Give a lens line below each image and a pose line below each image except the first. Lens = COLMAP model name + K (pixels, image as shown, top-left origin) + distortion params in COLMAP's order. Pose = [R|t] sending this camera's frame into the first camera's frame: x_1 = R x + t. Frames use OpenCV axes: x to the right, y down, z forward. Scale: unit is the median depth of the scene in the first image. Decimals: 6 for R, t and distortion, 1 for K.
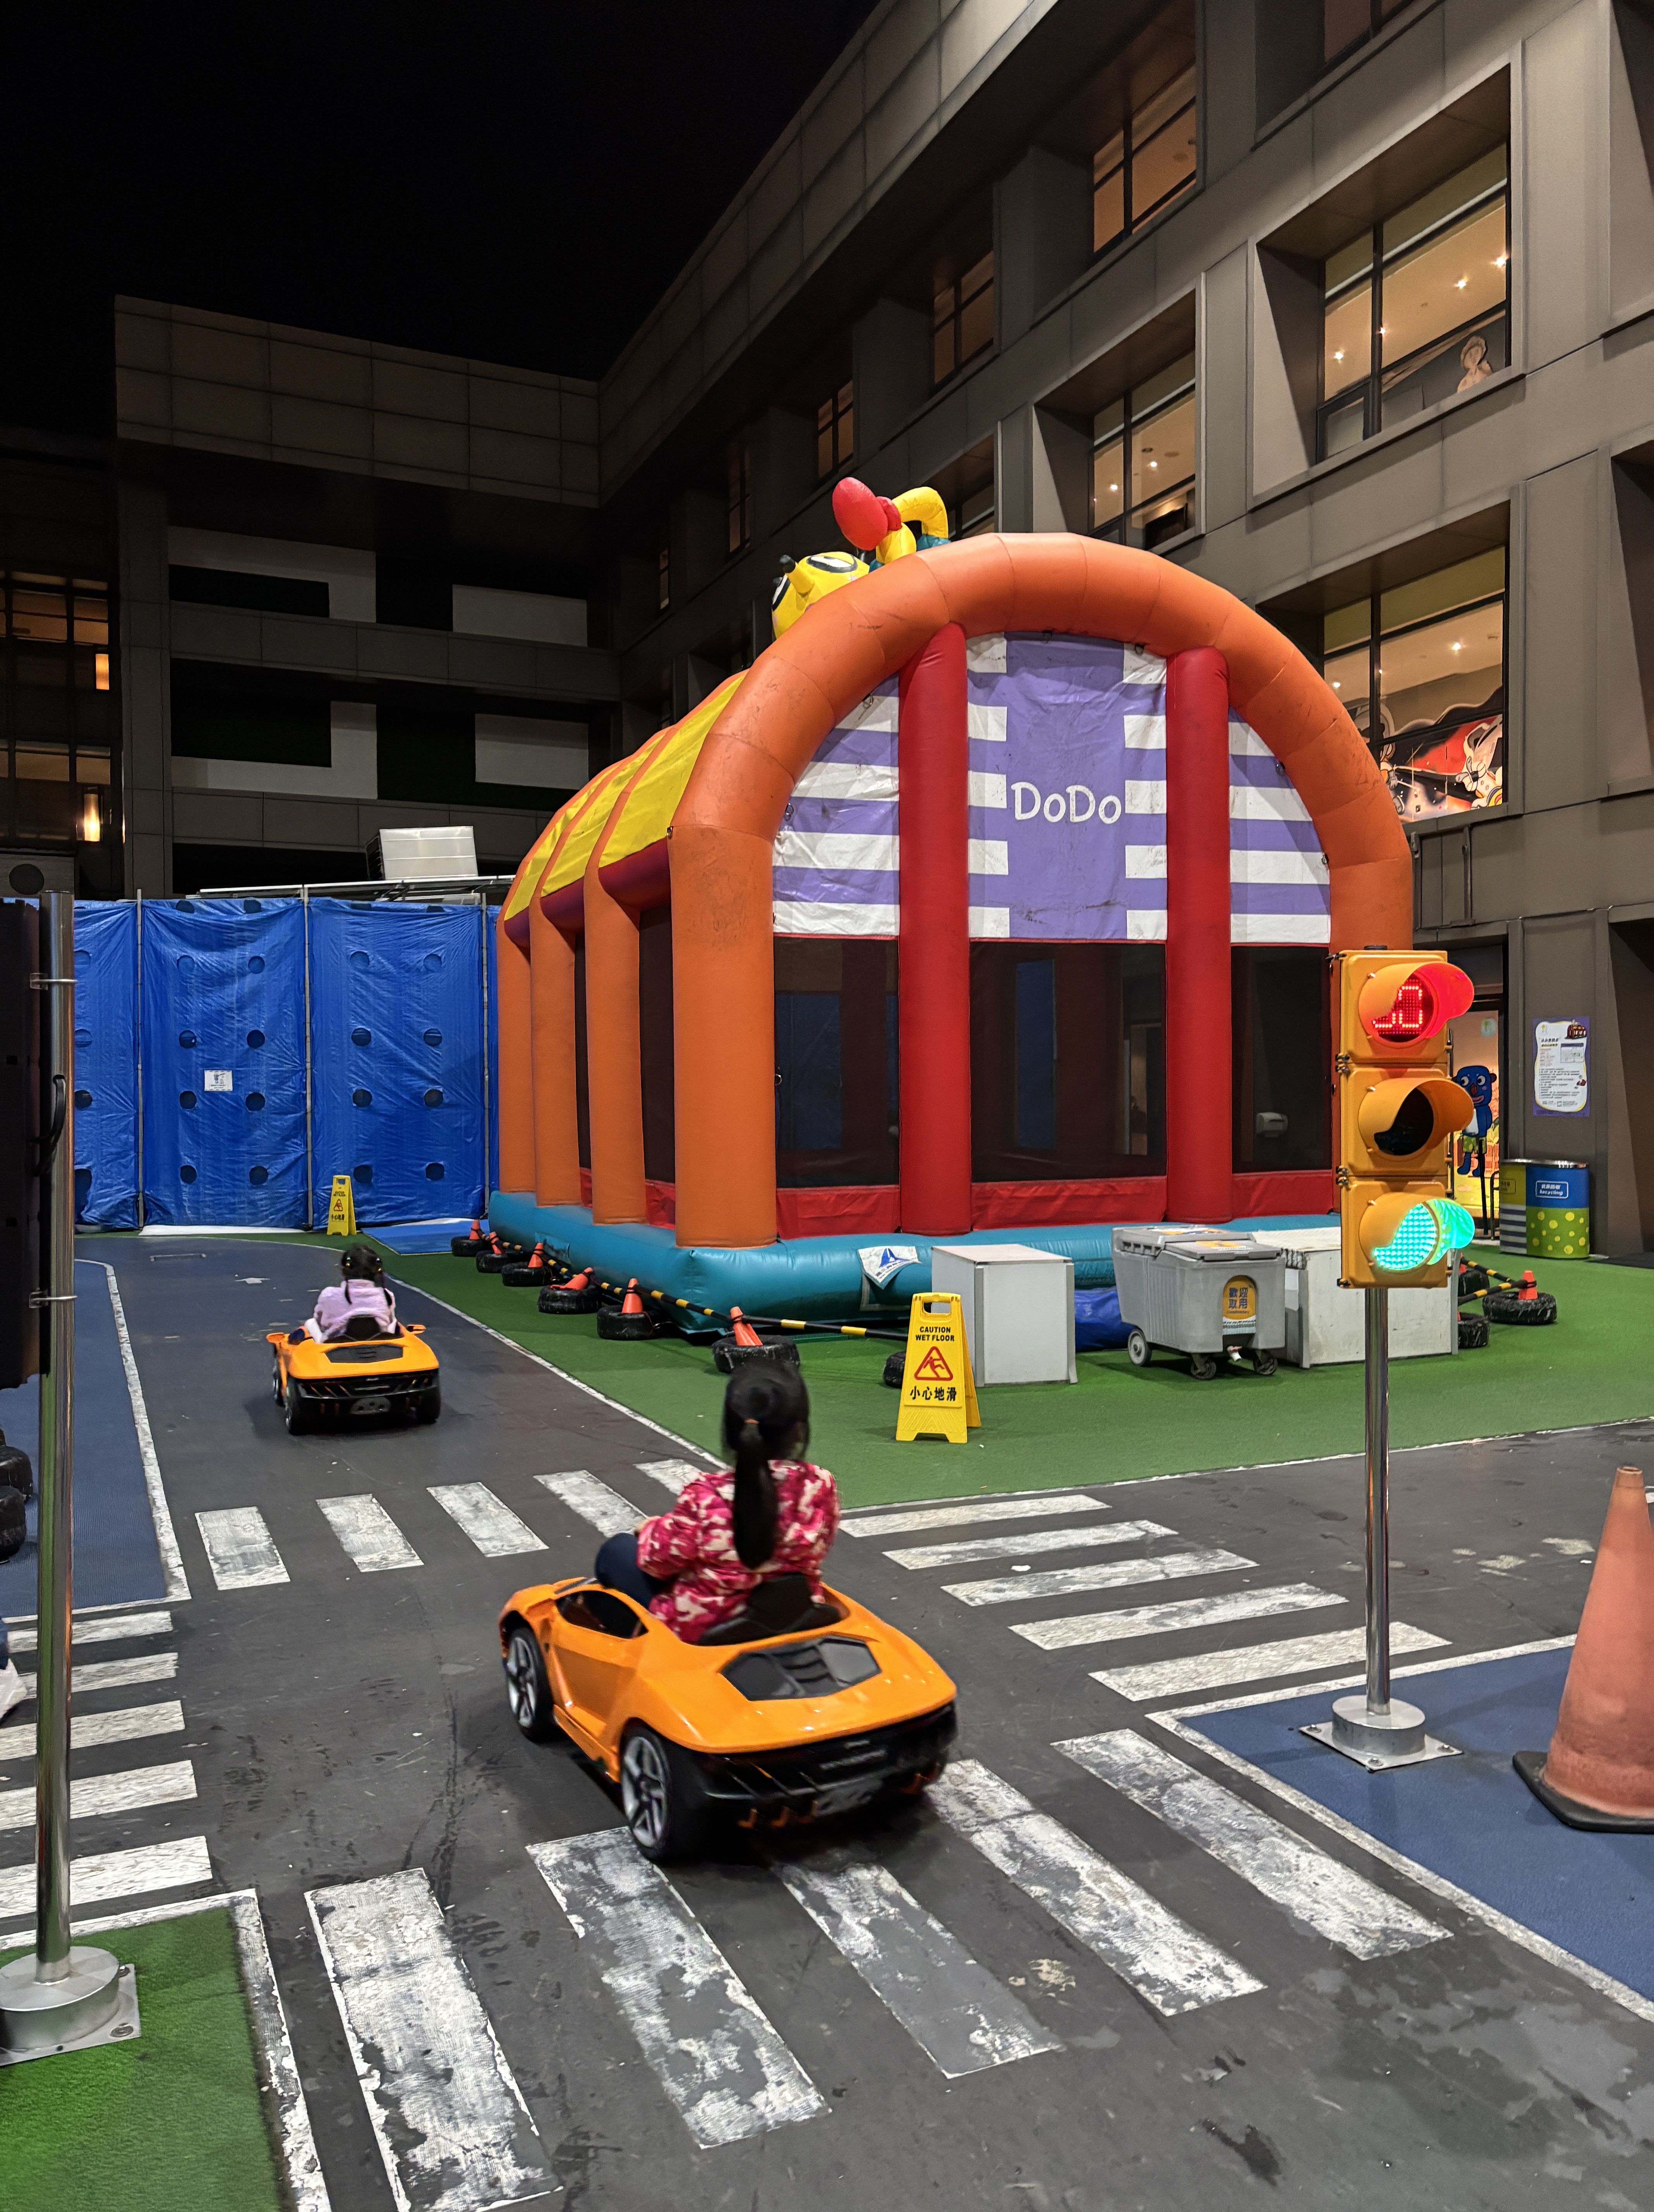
lens RADIAL K [[1678.8, 0, 827.0], [0, 1678.8, 1106.0], [0, 0, 1]] dist [0.015246, 0.003054]
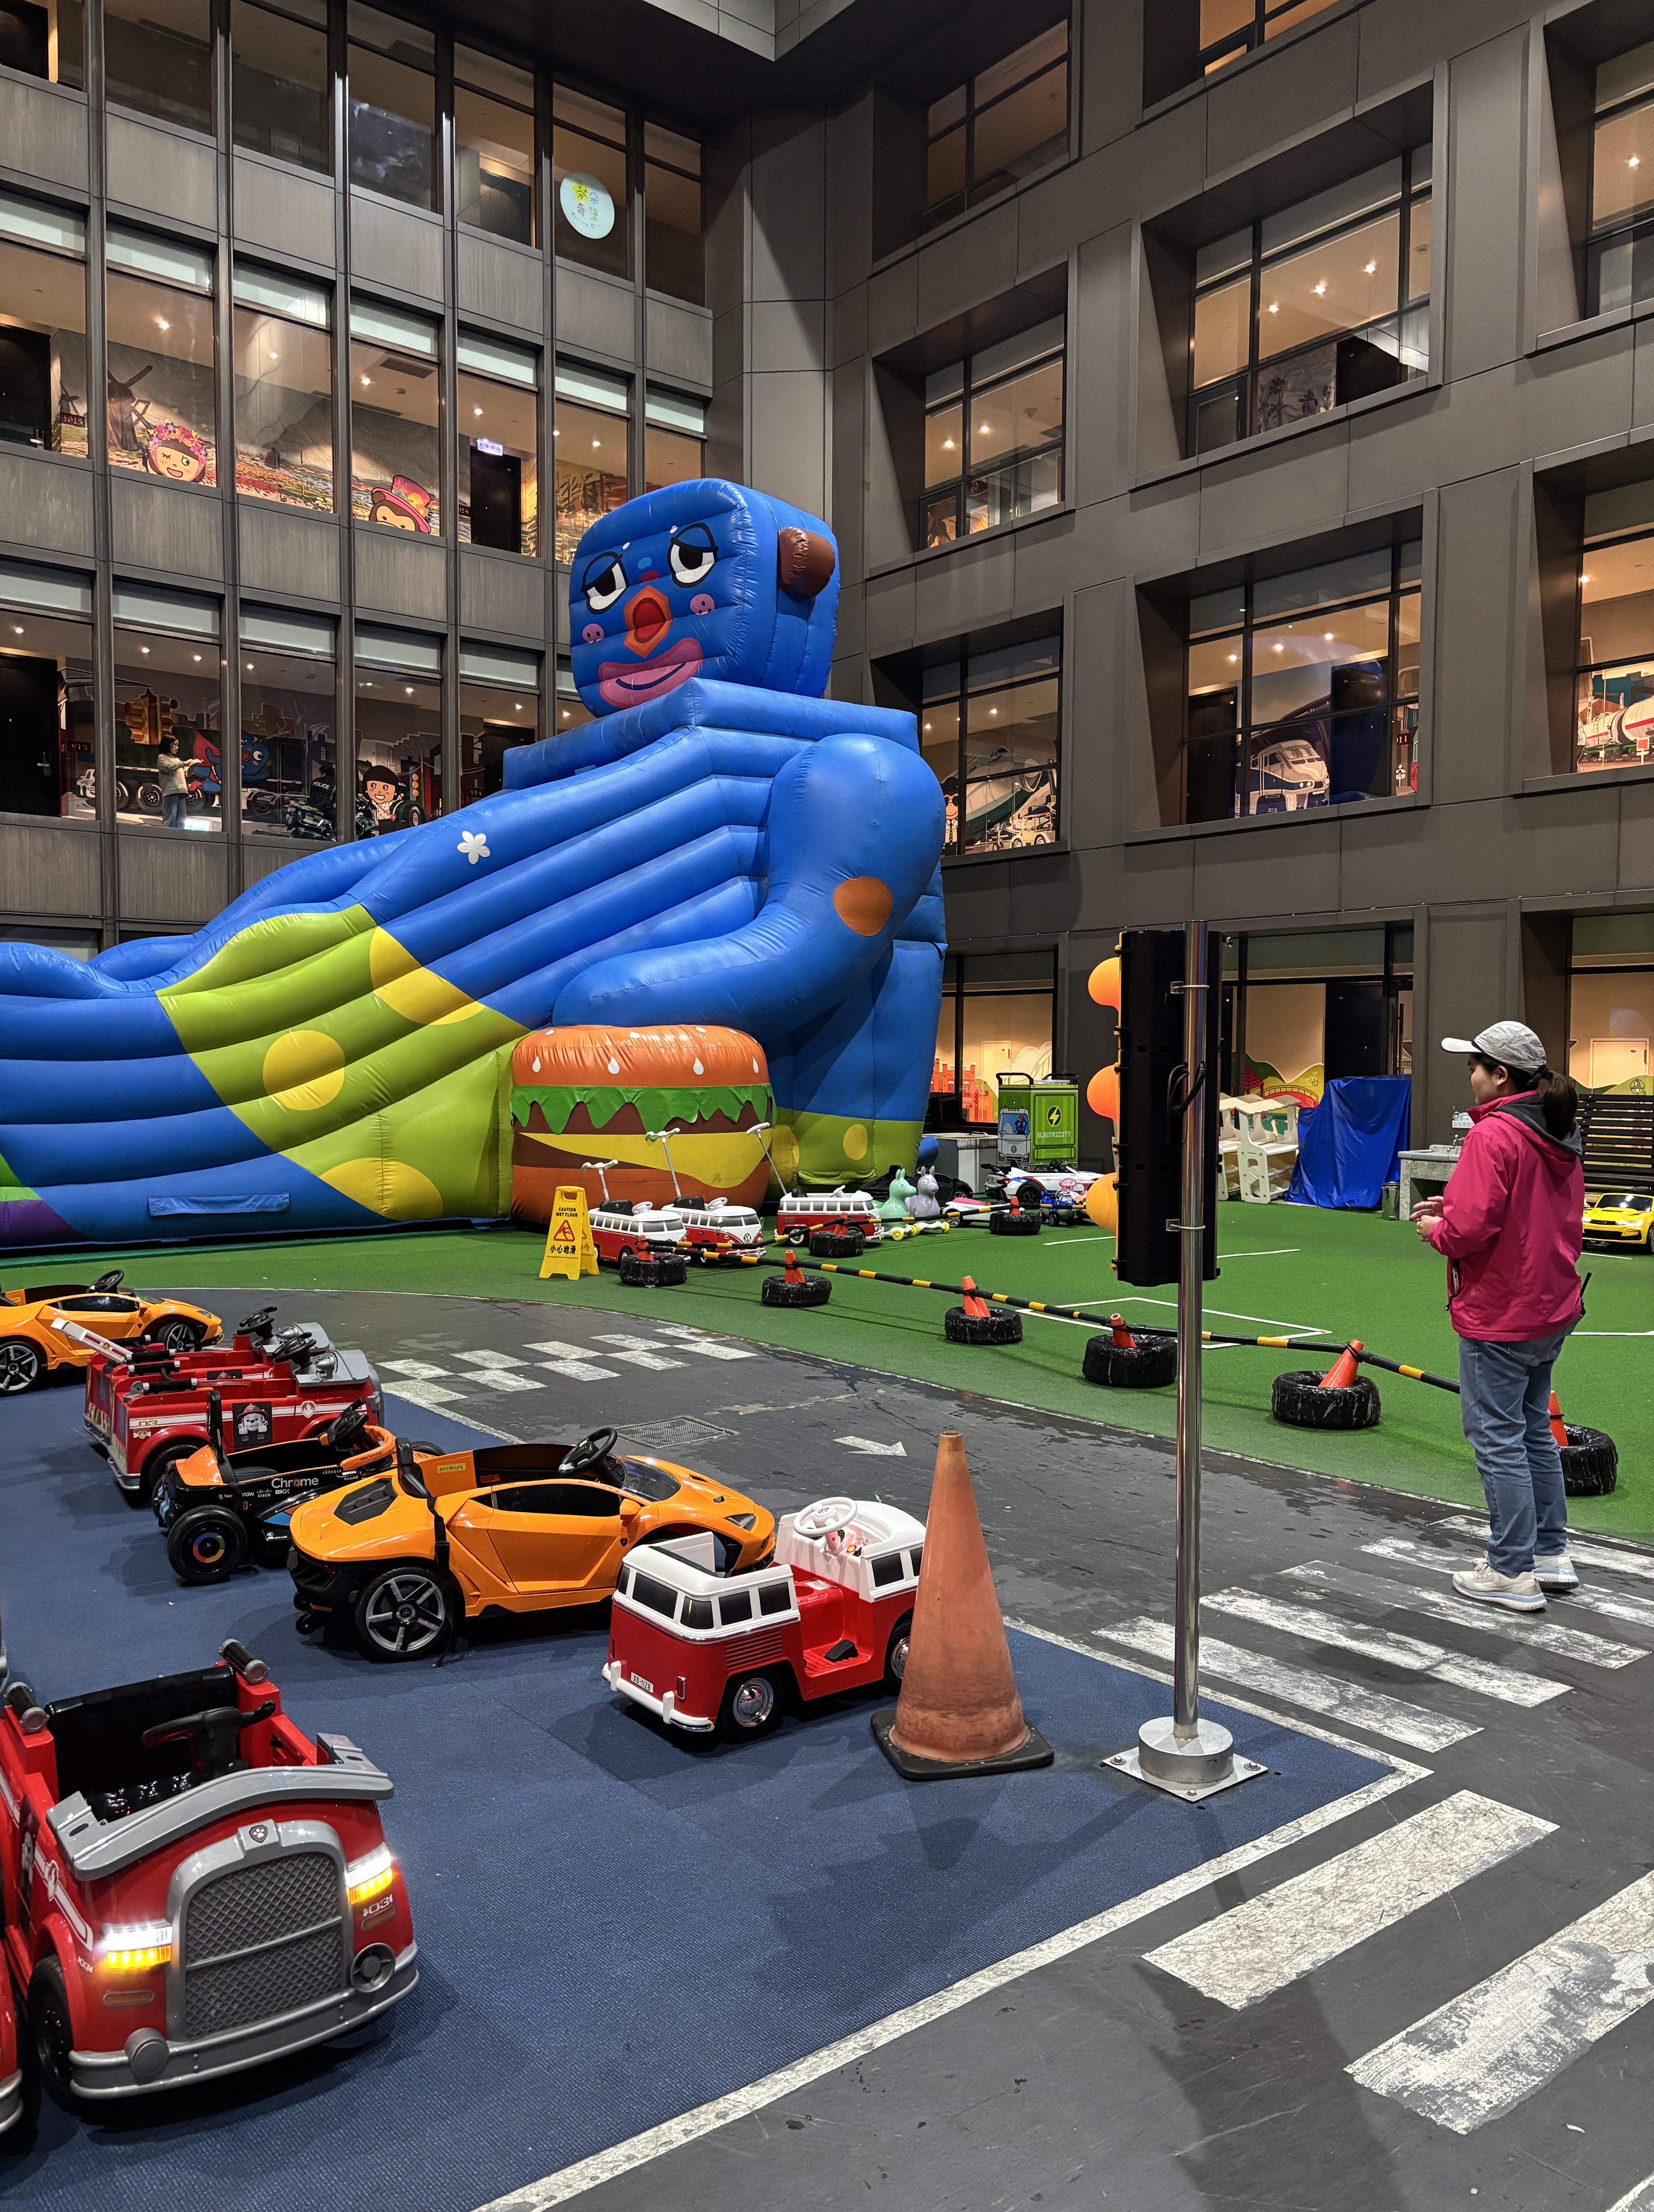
lens RADIAL K [[1678.8, 0, 827.0], [0, 1678.8, 1106.0], [0, 0, 1]] dist [0.015246, 0.003054]
pose [[-0.969277, 0.008701, -0.245819, 0.877287], [-0.001223, 0.999191, 0.040189, -0.035505], [0.245970, 0.039255, -0.968482, 2.162899]]
